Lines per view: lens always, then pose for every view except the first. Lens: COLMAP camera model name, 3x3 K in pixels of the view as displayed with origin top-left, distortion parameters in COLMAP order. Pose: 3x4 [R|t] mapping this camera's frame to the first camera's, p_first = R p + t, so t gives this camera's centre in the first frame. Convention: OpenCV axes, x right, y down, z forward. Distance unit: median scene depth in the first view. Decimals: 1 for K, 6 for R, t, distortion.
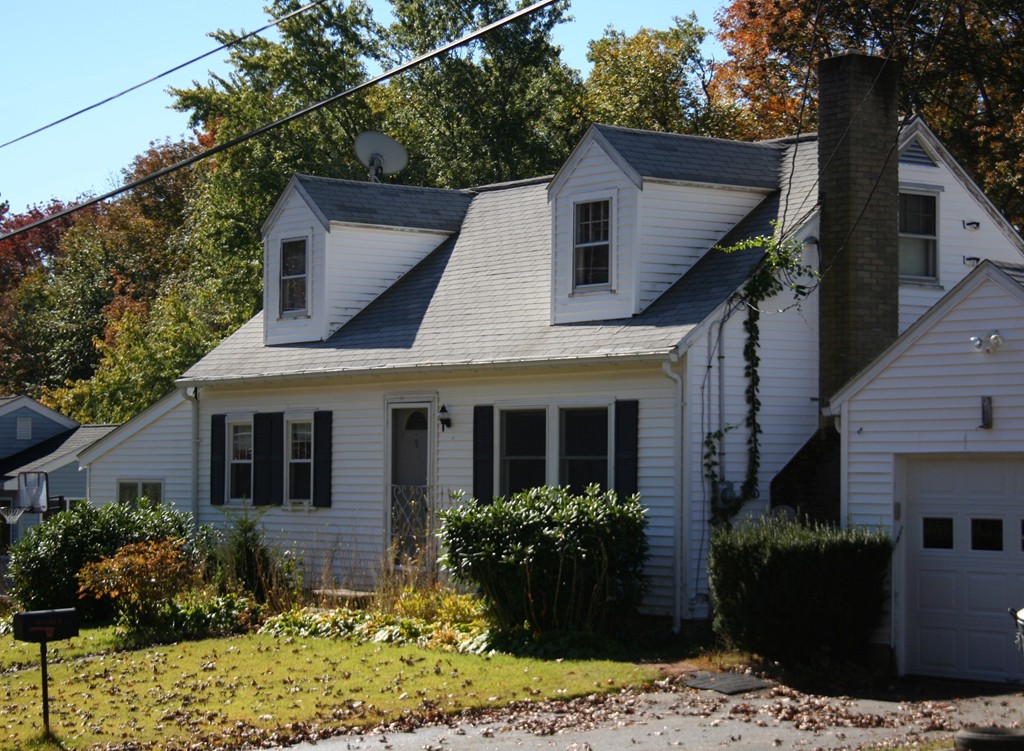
lens RADIAL K [[2543.5, 0, 512.0], [0, 2543.5, 375.5], [0, 0, 1]] dist [0.059656, 0.250603]
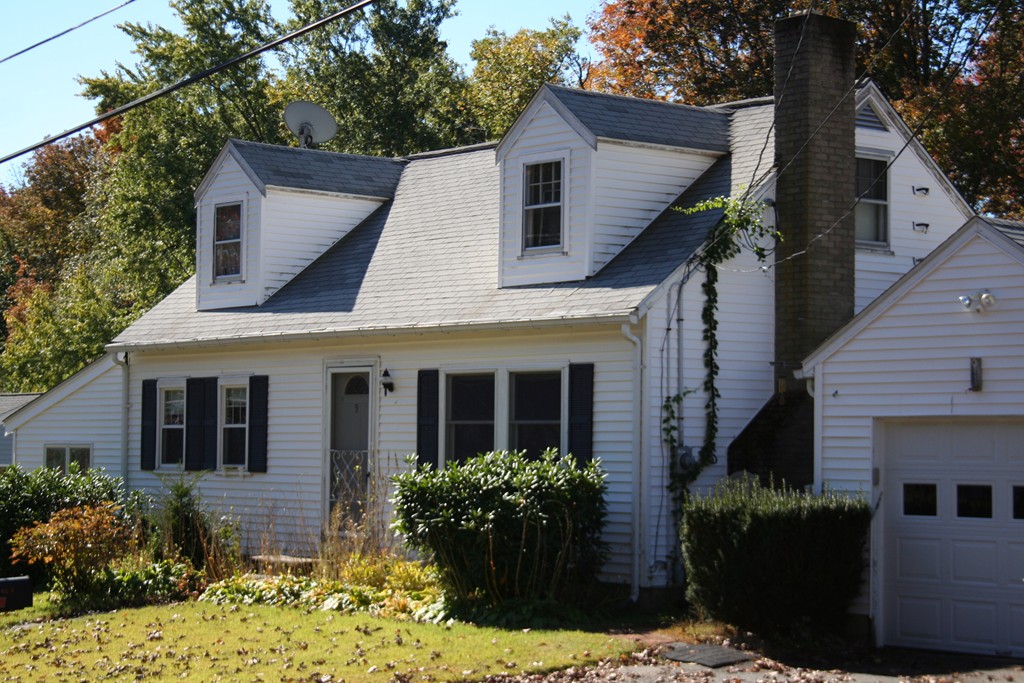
lens RADIAL K [[2324.8, 0, 483.9], [0, 2324.8, 339.7], [0, 0, 1]] dist [0.039119, 0.398469]
pose [[0.998957, 0.006267, 0.045220, -0.031558], [-0.005920, 0.999952, -0.007800, 0.007381], [-0.045267, 0.007524, 0.998947, 0.100752]]
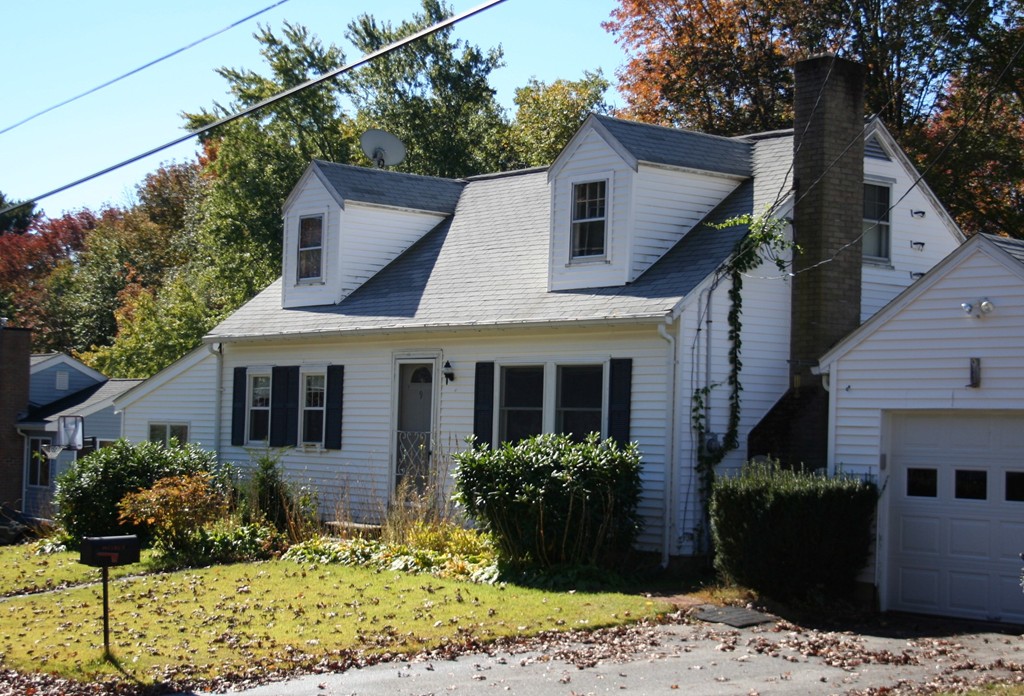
lens RADIAL K [[1956.2, 0, 512.0], [0, 1956.2, 348.0], [0, 0, 1]] dist [-0.044373, 0.229084]
pose [[0.998733, 0.025155, 0.043583, -0.038501], [-0.024912, 0.999671, -0.006115, 0.011043], [-0.043722, 0.005022, 0.999031, 0.136942]]
